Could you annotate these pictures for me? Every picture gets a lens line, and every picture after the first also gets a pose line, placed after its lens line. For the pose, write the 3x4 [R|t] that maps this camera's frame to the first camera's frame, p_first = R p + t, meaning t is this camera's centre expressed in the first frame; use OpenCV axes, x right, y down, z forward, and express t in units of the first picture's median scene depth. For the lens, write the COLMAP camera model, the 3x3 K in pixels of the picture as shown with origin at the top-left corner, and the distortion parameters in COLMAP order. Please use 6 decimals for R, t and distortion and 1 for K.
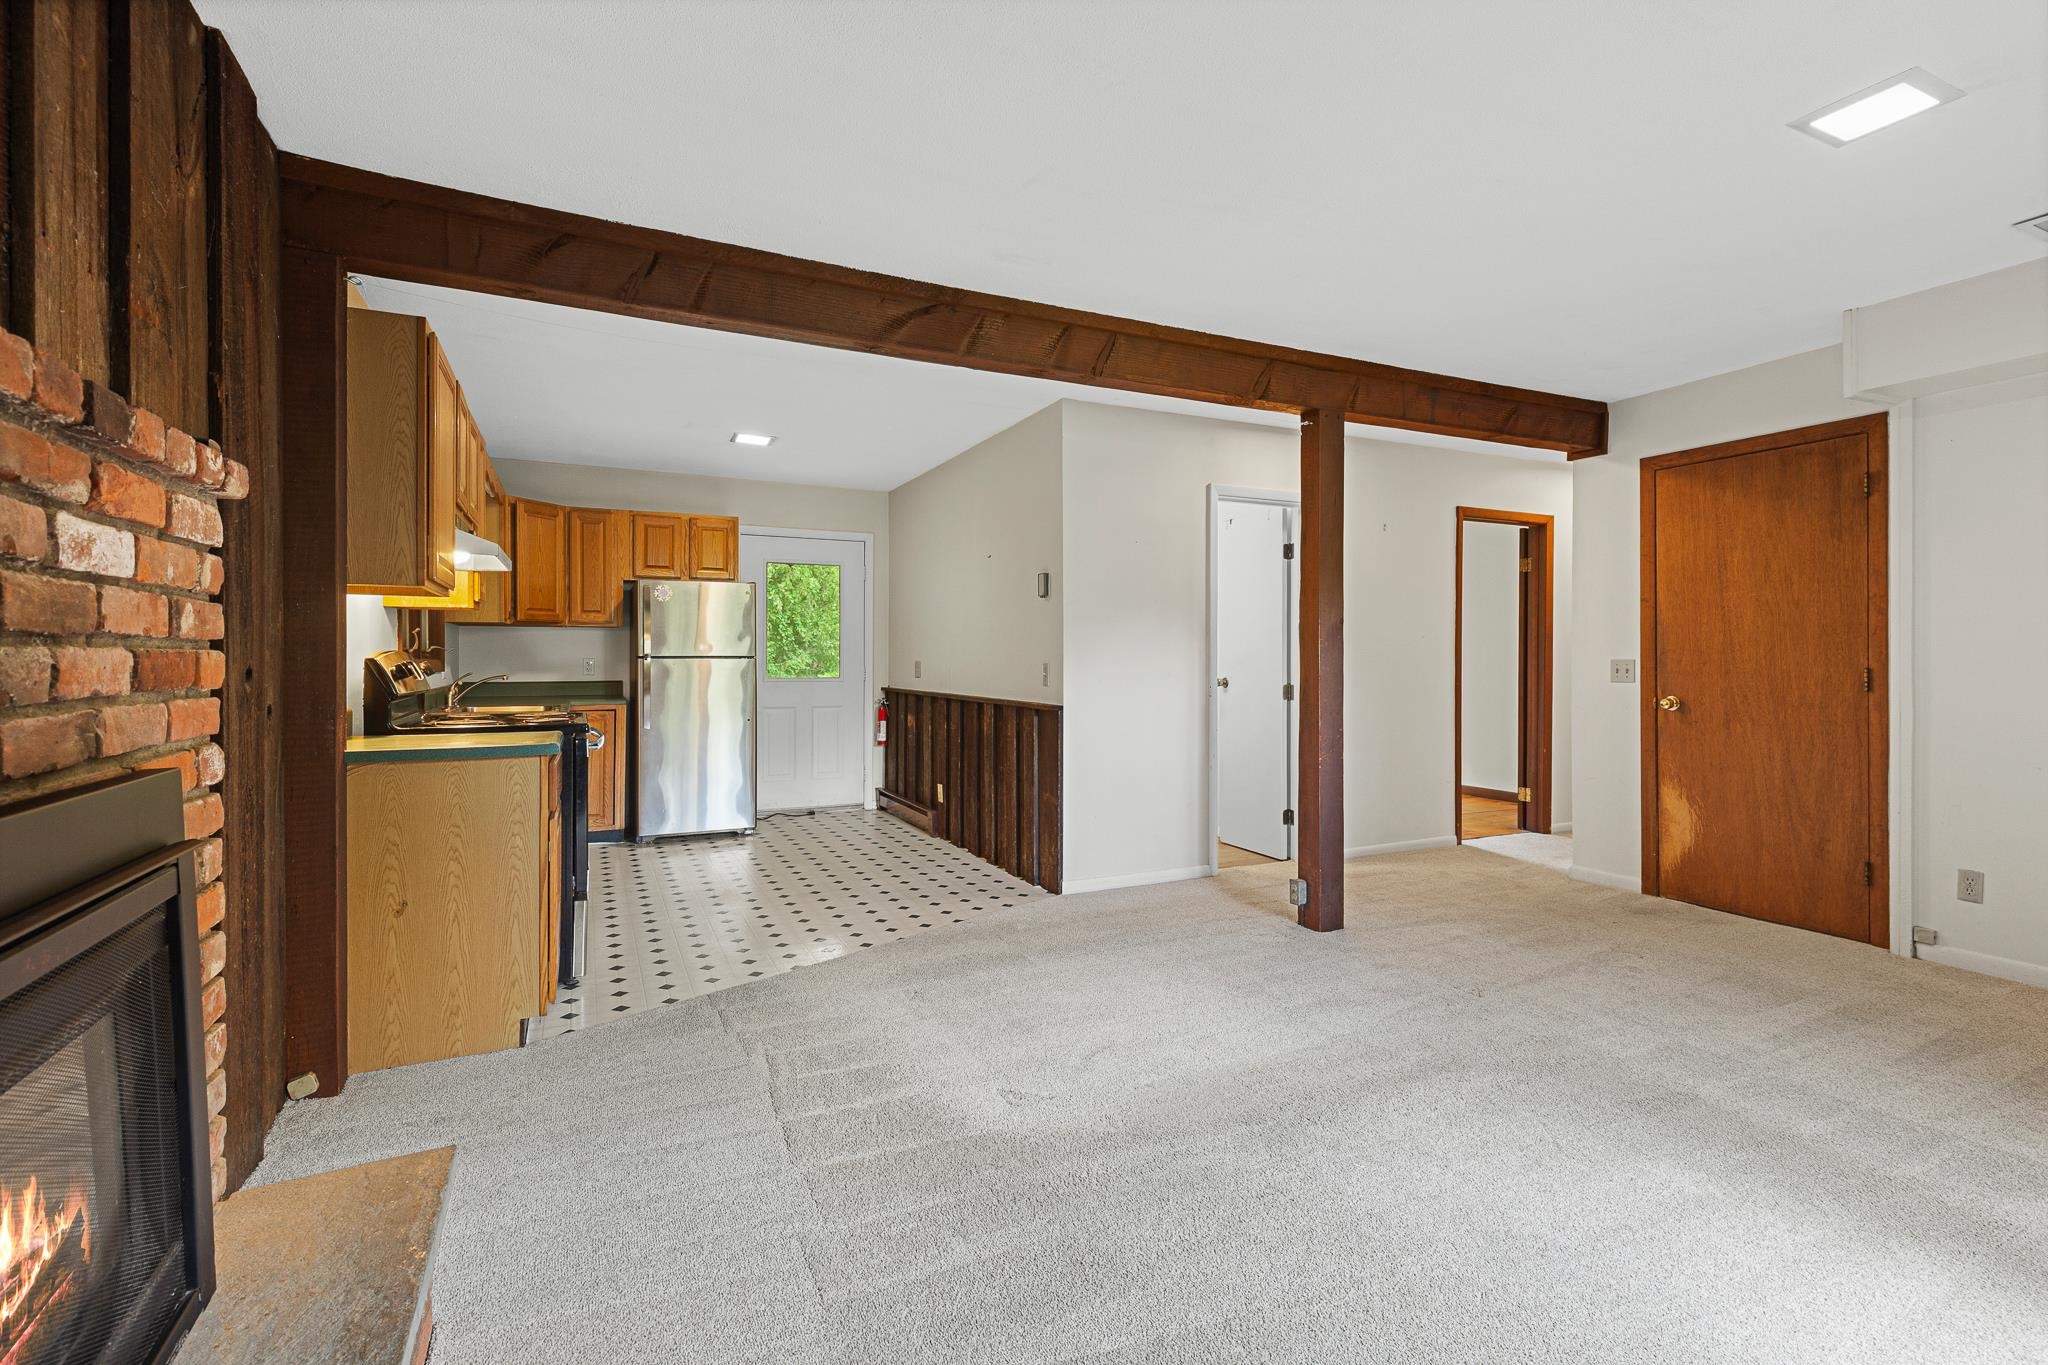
lens RADIAL K [[942.8, 0, 1026.1], [0, 942.8, 659.8], [0, 0, 1]] dist [0.001863, 0.000242]
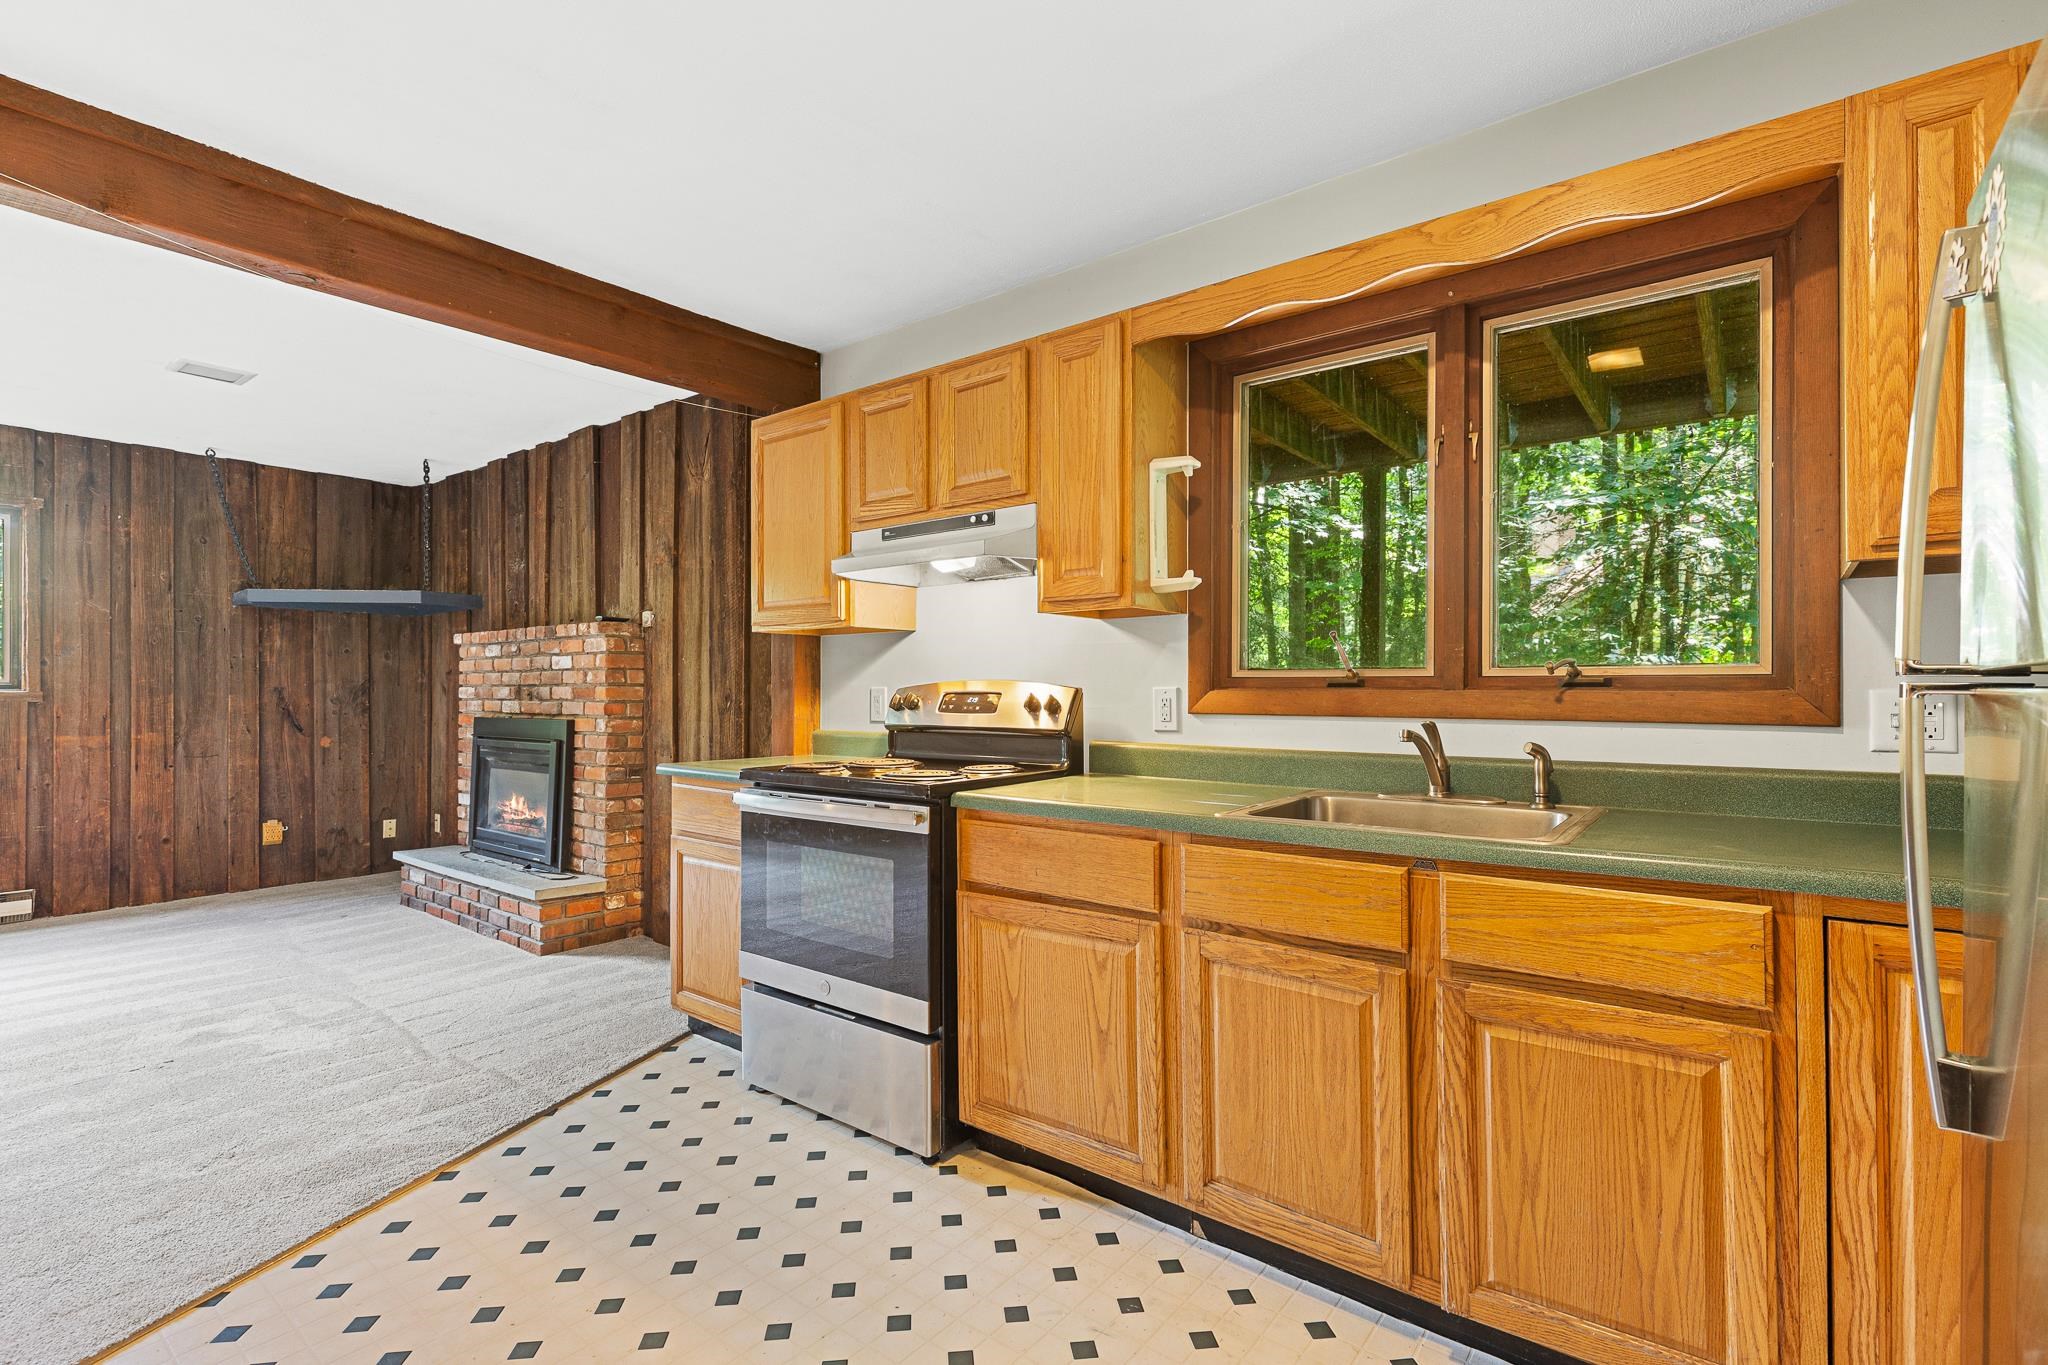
lens RADIAL K [[936.6, 0, 1024.0], [0, 936.6, 682.5], [0, 0, 1]] dist [0.001979, 0.000143]
pose [[-0.895588, -0.004177, -0.444865, -0.319526], [-0.000979, 0.999972, -0.007419, -0.001109], [0.444884, -0.006209, -0.895567, 1.809068]]
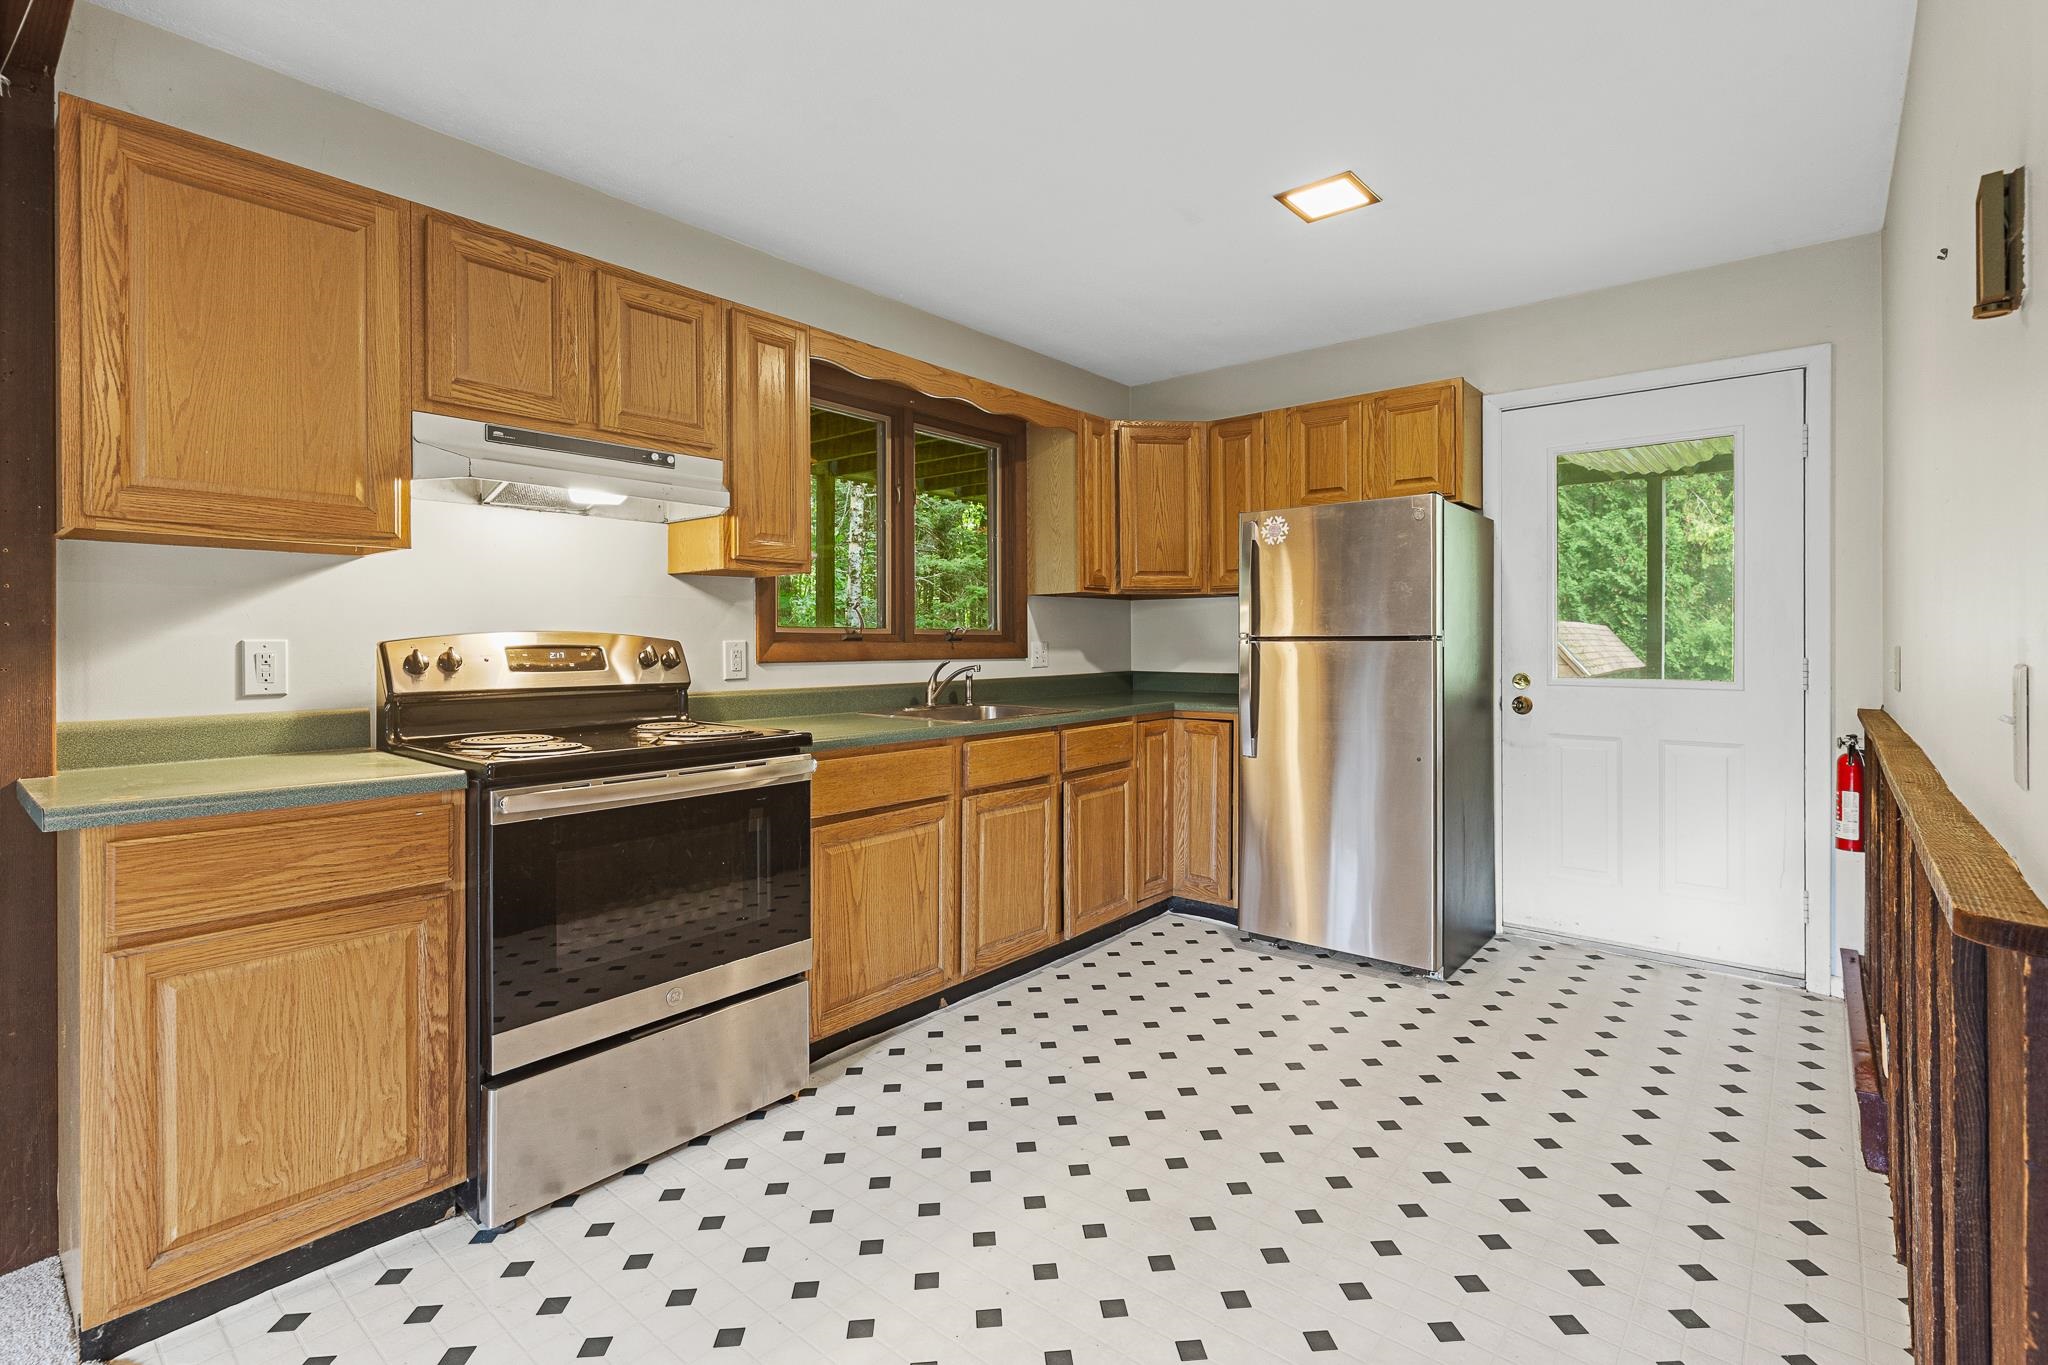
lens RADIAL K [[936.5, 0, 1022.3], [0, 936.5, 638.9], [0, 0, 1]] dist [0.002066, 0.000194]
pose [[0.413228, -0.003871, -0.910620, 0.147635], [0.001067, 0.999992, -0.003767, -0.000761], [0.910627, 0.000585, 0.413228, 1.040744]]
